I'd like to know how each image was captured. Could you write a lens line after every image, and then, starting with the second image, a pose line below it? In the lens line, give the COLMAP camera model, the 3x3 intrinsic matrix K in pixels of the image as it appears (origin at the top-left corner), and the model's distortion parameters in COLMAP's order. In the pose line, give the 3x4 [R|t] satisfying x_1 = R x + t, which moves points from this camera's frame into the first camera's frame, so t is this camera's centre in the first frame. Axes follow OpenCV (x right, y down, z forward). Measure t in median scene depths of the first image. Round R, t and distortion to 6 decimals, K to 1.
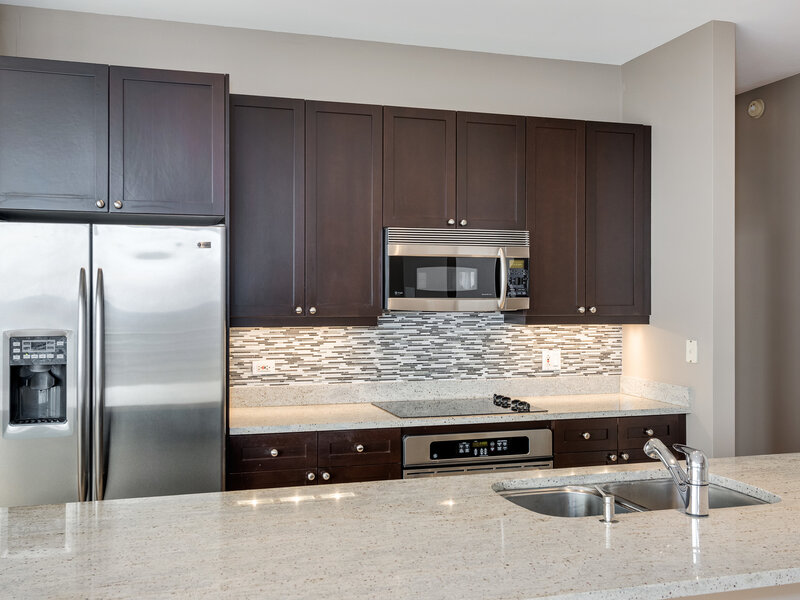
lens RADIAL K [[814.8, 0, 401.9], [0, 814.8, 296.2], [0, 0, 1]] dist [0.005123, 0.000000]
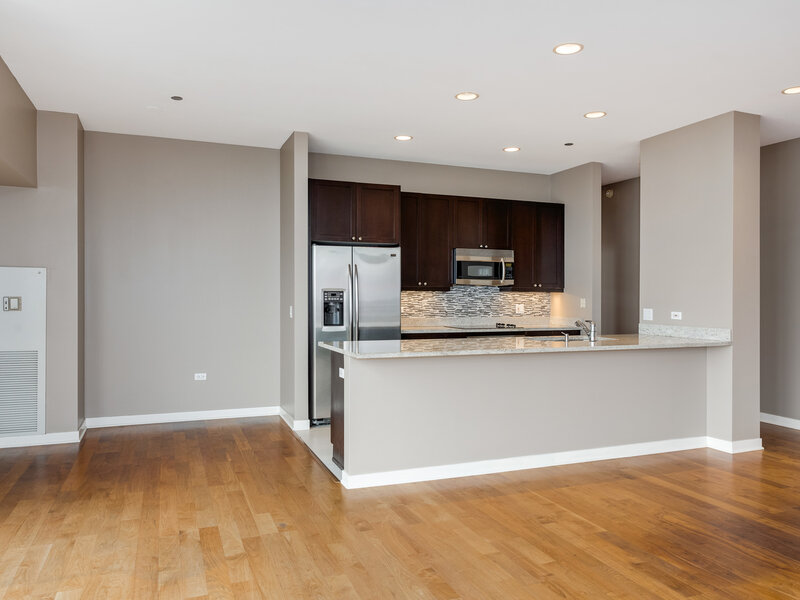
lens RADIAL K [[601.2, 0, 404.7], [0, 601.2, 293.7], [0, 0, 1]] dist [0.010768, -0.012443]
pose [[0.996389, 0.003998, 0.084808, -0.284560], [-0.003851, 0.999991, -0.001893, 0.044452], [-0.084815, 0.001560, 0.996396, -0.639004]]
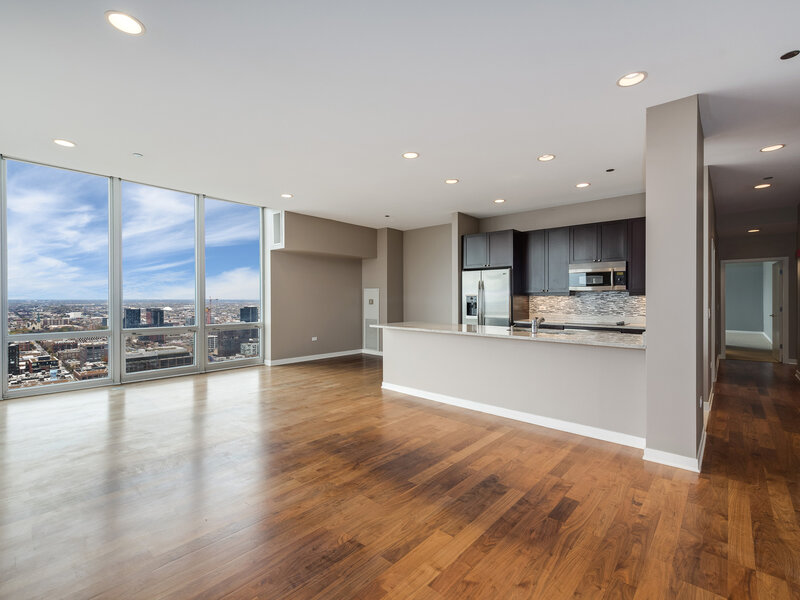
lens RADIAL K [[374.6, 0, 403.2], [0, 374.6, 297.9], [0, 0, 1]] dist [0.023613, 0.000288]
pose [[0.513082, 0.000747, -0.858339, 0.840987], [-0.000889, 1.000000, 0.000340, 0.042689], [0.858339, 0.000589, 0.513083, -0.285667]]
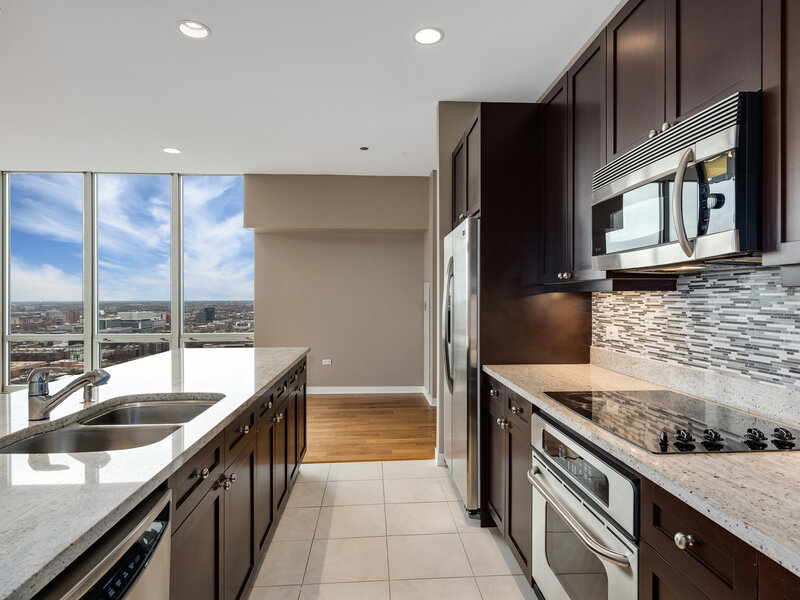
lens RADIAL K [[472.3, 0, 399.0], [0, 472.3, 298.1], [0, 0, 1]] dist [-0.006475, -0.000285]
pose [[-0.244979, -0.000002, -0.969528, 0.463687], [0.002765, 0.999996, -0.000701, 0.041040], [0.969524, -0.002853, -0.244978, 0.851817]]
